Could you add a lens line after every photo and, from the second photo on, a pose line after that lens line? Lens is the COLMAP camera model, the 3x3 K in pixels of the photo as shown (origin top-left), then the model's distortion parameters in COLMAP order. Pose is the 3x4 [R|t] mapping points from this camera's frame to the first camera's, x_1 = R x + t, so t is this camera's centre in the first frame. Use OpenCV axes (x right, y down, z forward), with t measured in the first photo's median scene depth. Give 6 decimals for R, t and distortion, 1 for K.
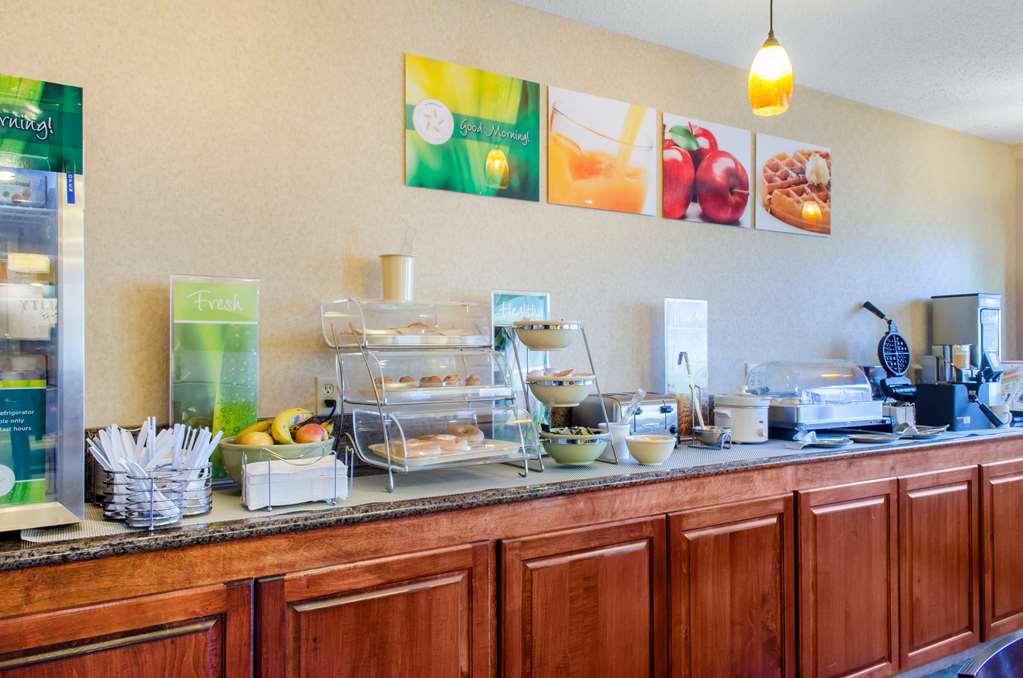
lens RADIAL K [[775.5, 0, 511.5], [0, 775.5, 339.0], [0, 0, 1]] dist [0.047905, -0.043266]
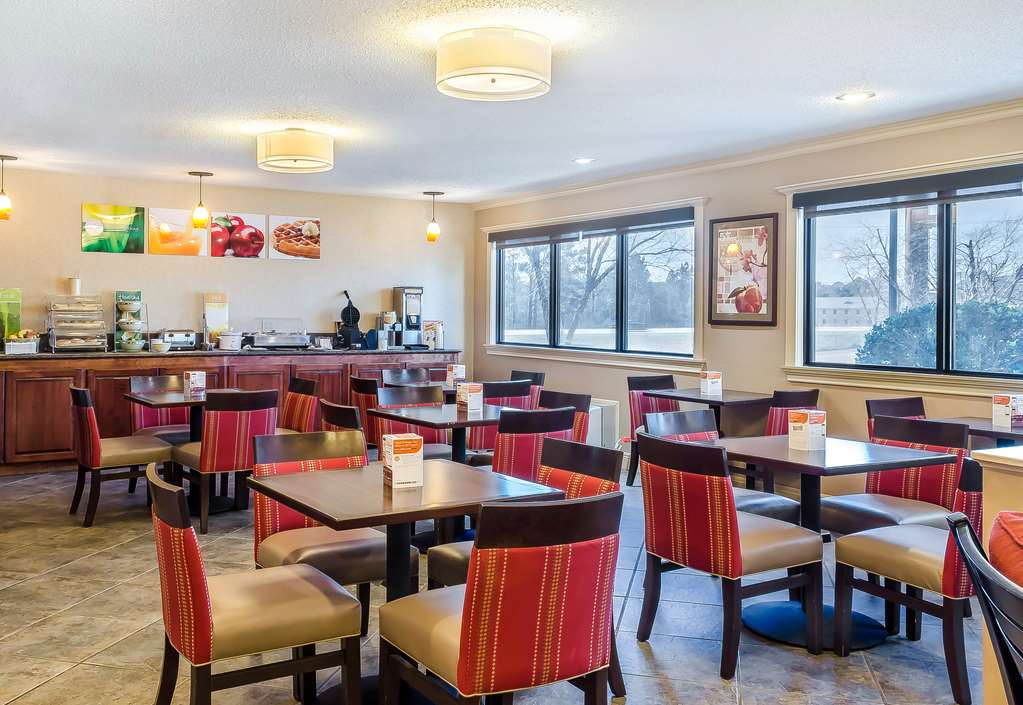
lens RADIAL K [[862.9, 0, 418.7], [0, 862.9, 308.3], [0, 0, 1]] dist [0.036834, -0.000700]
pose [[0.996902, 0.011277, -0.077836, 0.998737], [-0.010570, 0.999899, 0.009485, -0.028851], [0.077935, -0.008633, 0.996921, -1.522886]]
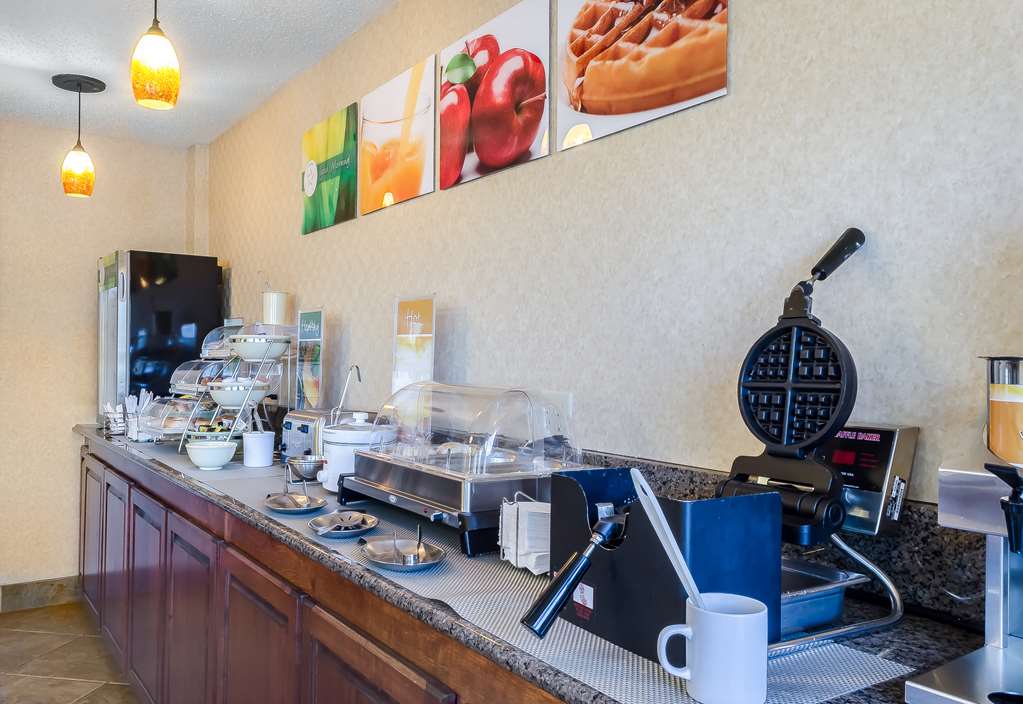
lens RADIAL K [[844.0, 0, 511.5], [0, 844.0, 352.0], [0, 0, 1]] dist [0.049648, 0.000191]
pose [[0.010137, -0.015429, -0.999830, 0.983405], [-0.005861, 0.999863, -0.015488, 0.012590], [0.999931, 0.006017, 0.010045, 1.029919]]
